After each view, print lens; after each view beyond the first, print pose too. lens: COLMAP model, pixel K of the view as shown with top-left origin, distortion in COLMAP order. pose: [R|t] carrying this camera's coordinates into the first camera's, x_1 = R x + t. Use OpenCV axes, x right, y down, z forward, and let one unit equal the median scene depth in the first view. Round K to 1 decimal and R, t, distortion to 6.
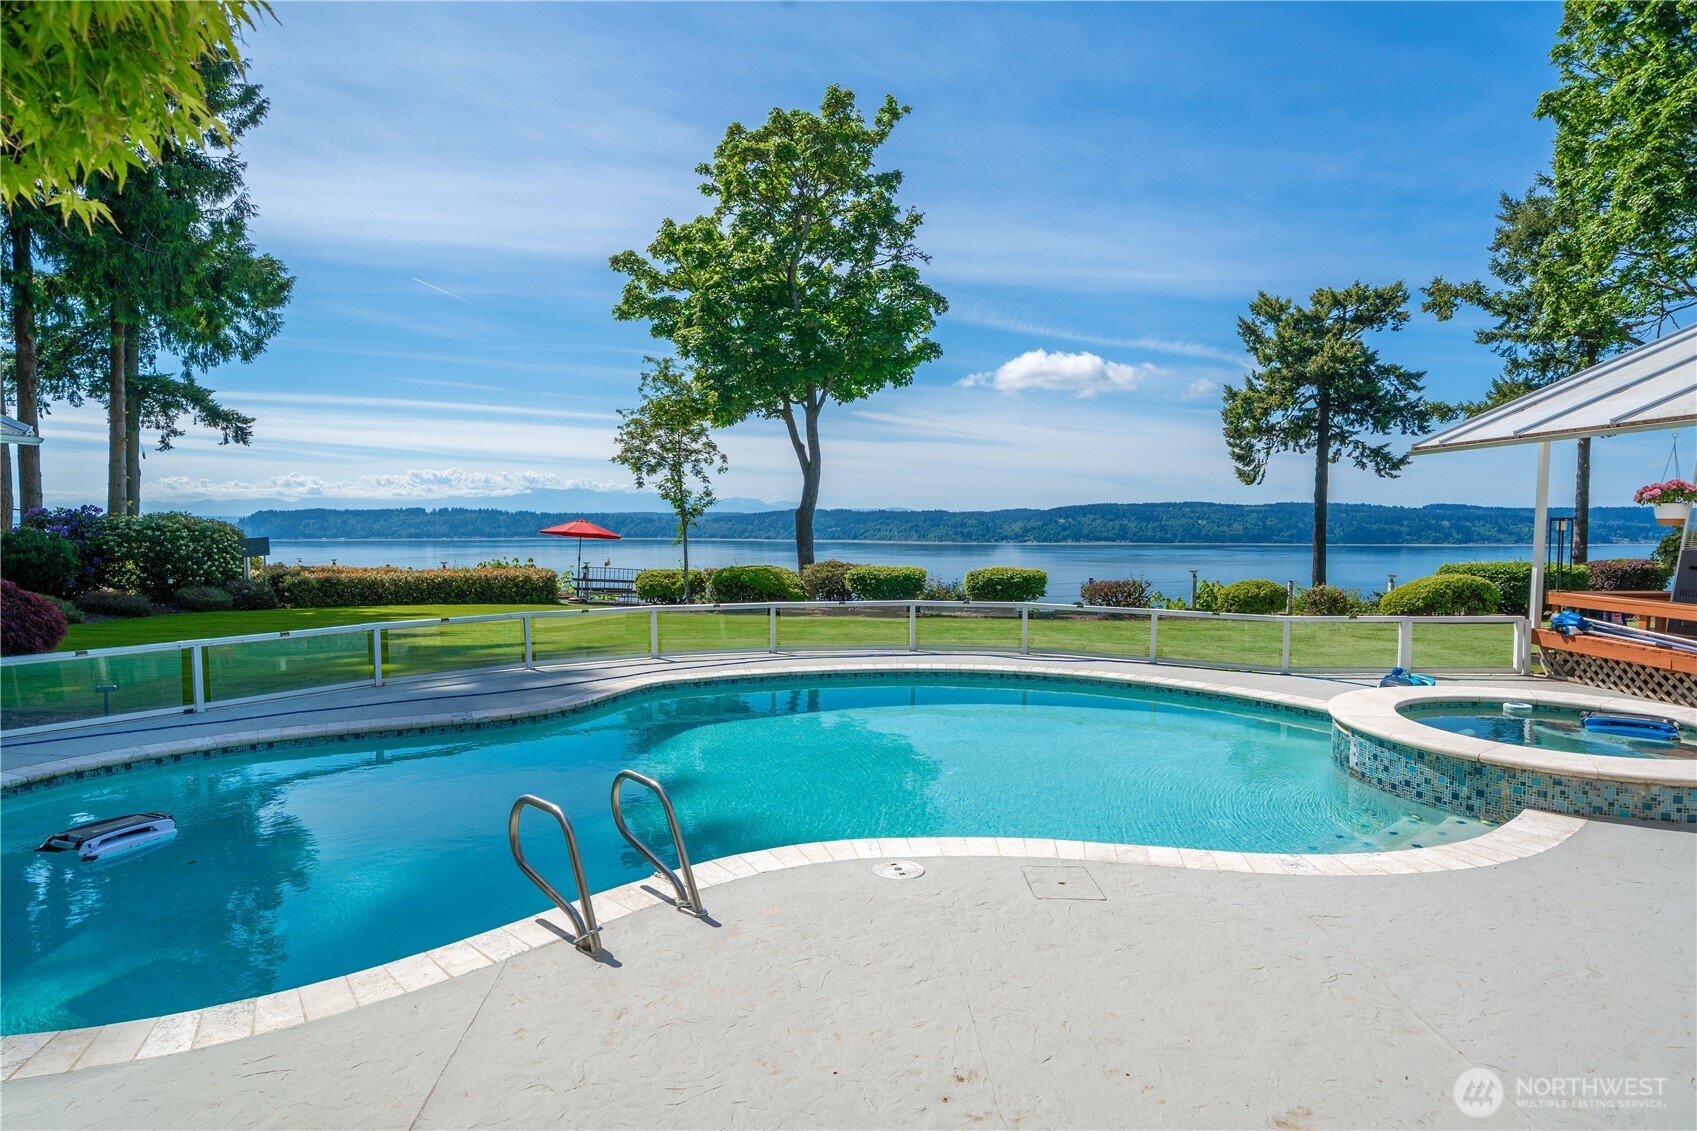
lens RADIAL K [[943.7, 0, 845.2], [0, 943.7, 572.0], [0, 0, 1]] dist [0.001297, -0.001317]
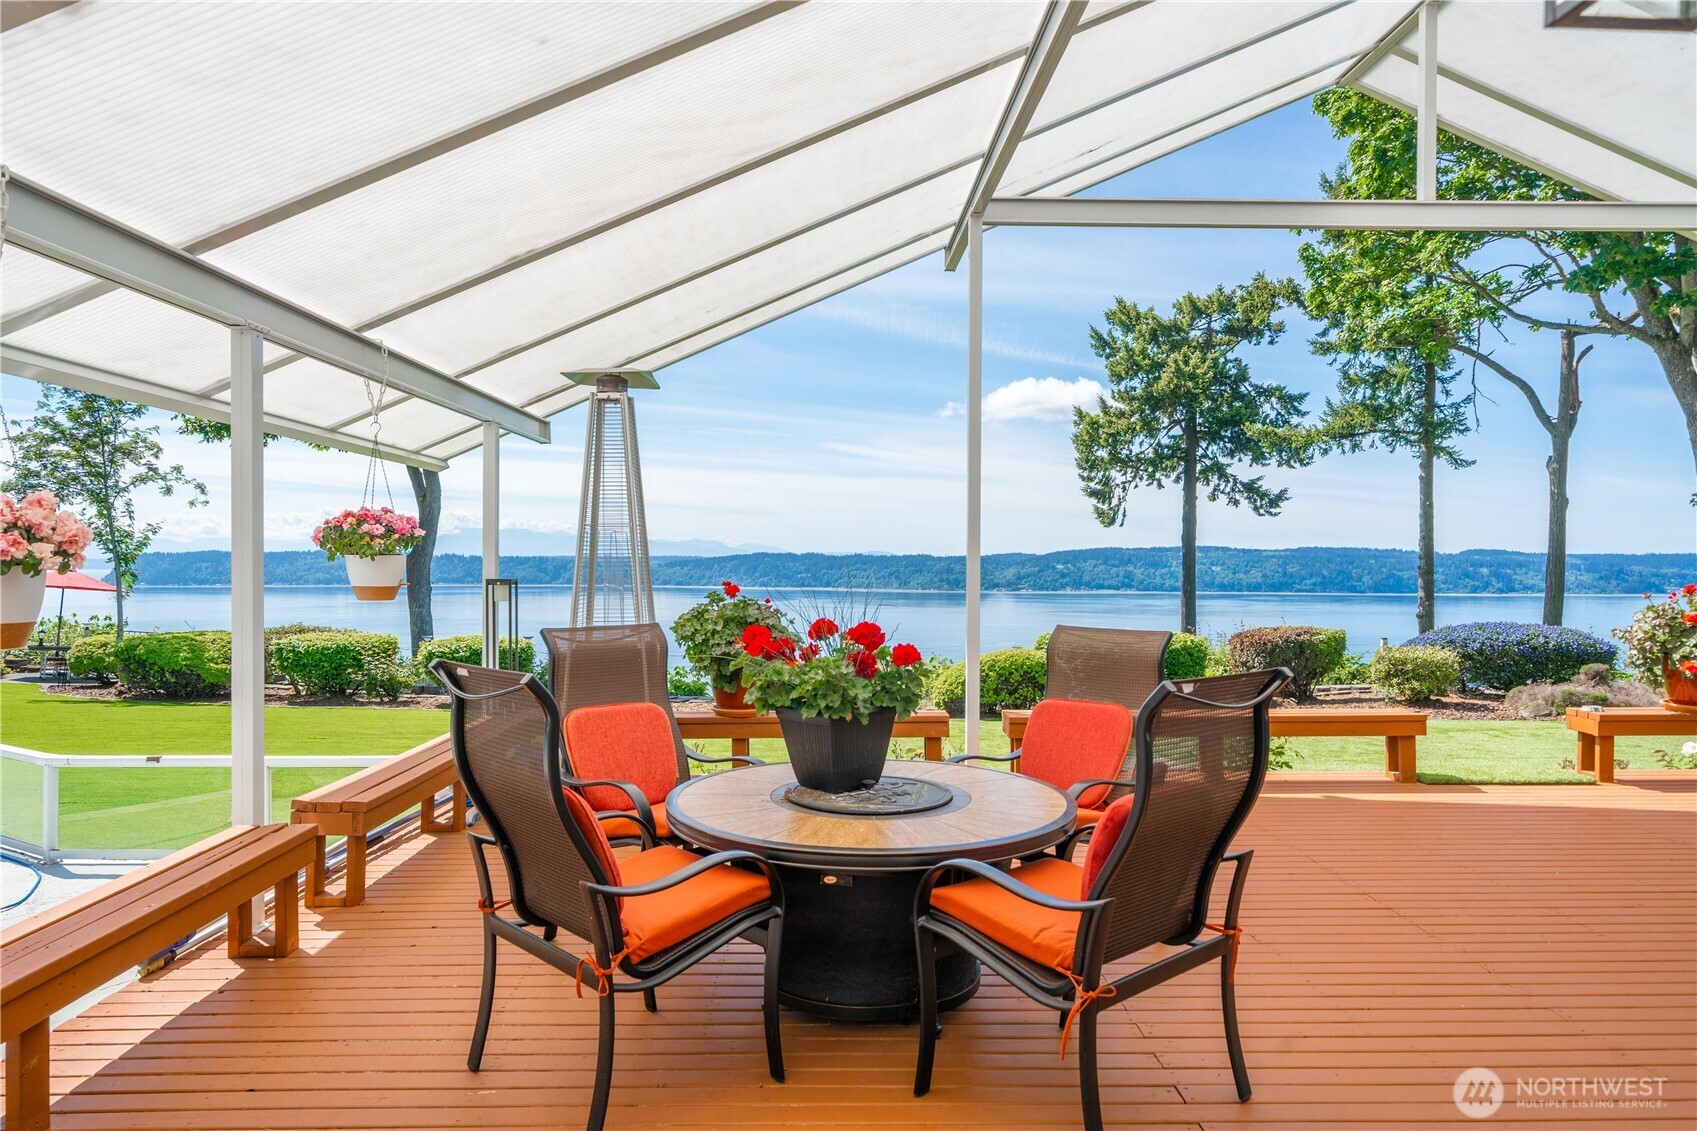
lens RADIAL K [[1067.0, 0, 848.5], [0, 1067.0, 565.5], [0, 0, 1]] dist [0.003104, 0.000886]
pose [[0.999598, 0.002972, 0.028201, 0.176940], [-0.001429, 0.998508, -0.054581, -0.005785], [-0.028321, 0.054519, 0.998111, 0.069474]]
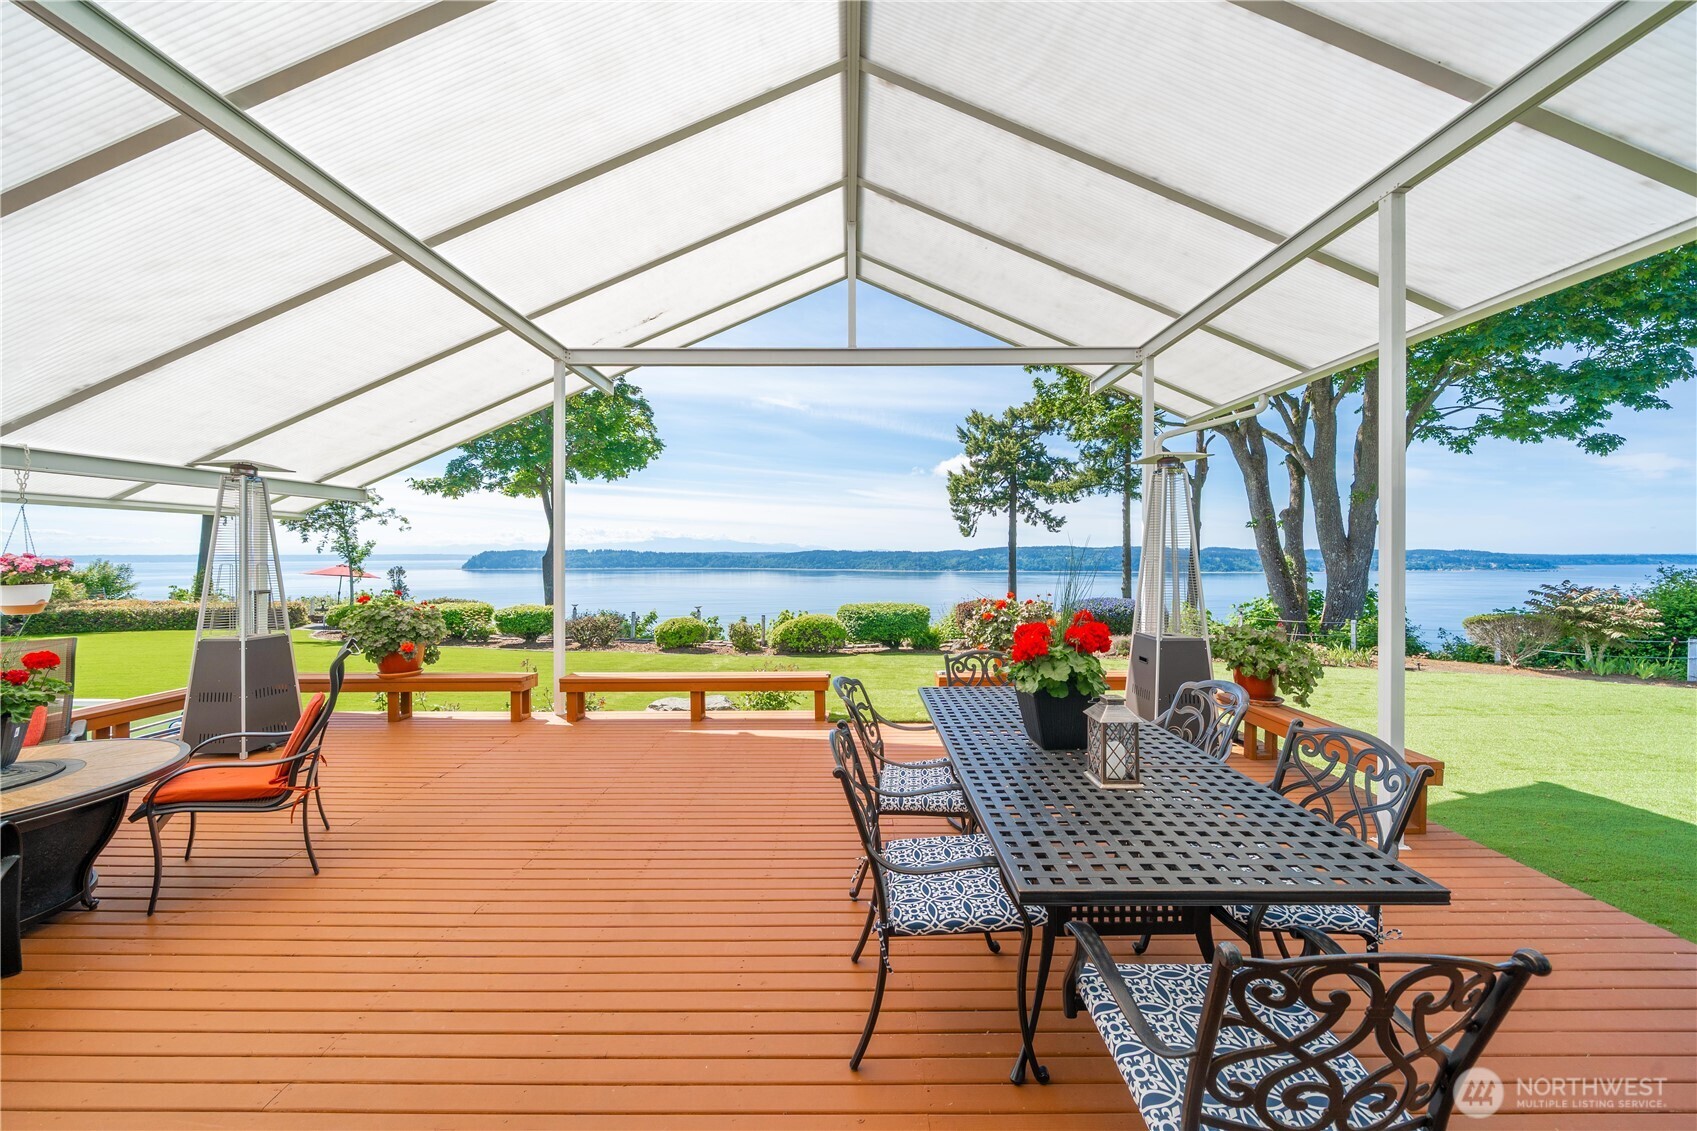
lens RADIAL K [[585.0, 0, 852.7], [0, 585.0, 555.9], [0, 0, 1]] dist [-0.006664, -0.000012]
pose [[0.999979, 0.000131, 0.006457, 0.247210], [0.000234, 0.998404, -0.056478, -0.010883], [-0.006454, 0.056478, 0.998383, 0.084596]]
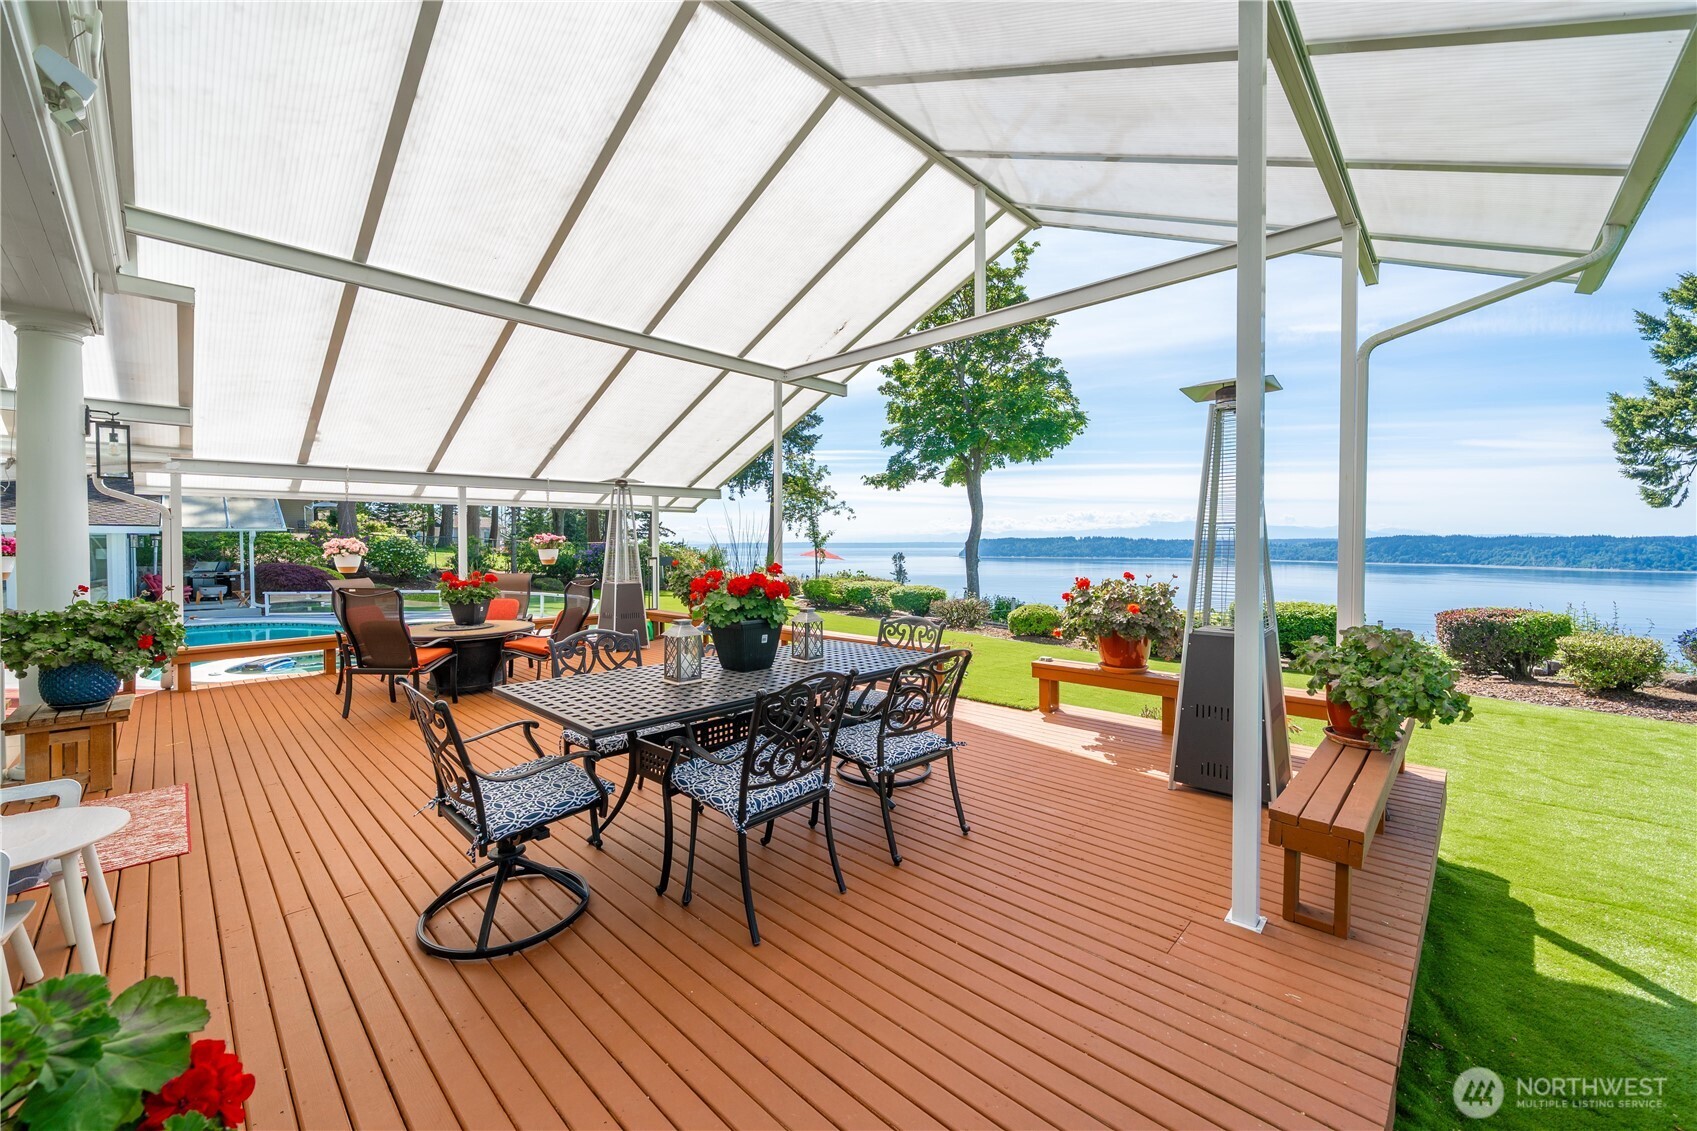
lens RADIAL K [[659.5, 0, 842.4], [0, 659.5, 552.9], [0, 0, 1]] dist [-0.001767, -0.000472]
pose [[0.725539, 0.009814, -0.688111, 0.310044], [-0.039158, 0.998867, -0.027043, -0.008909], [0.687066, 0.046566, 0.725101, 0.090042]]
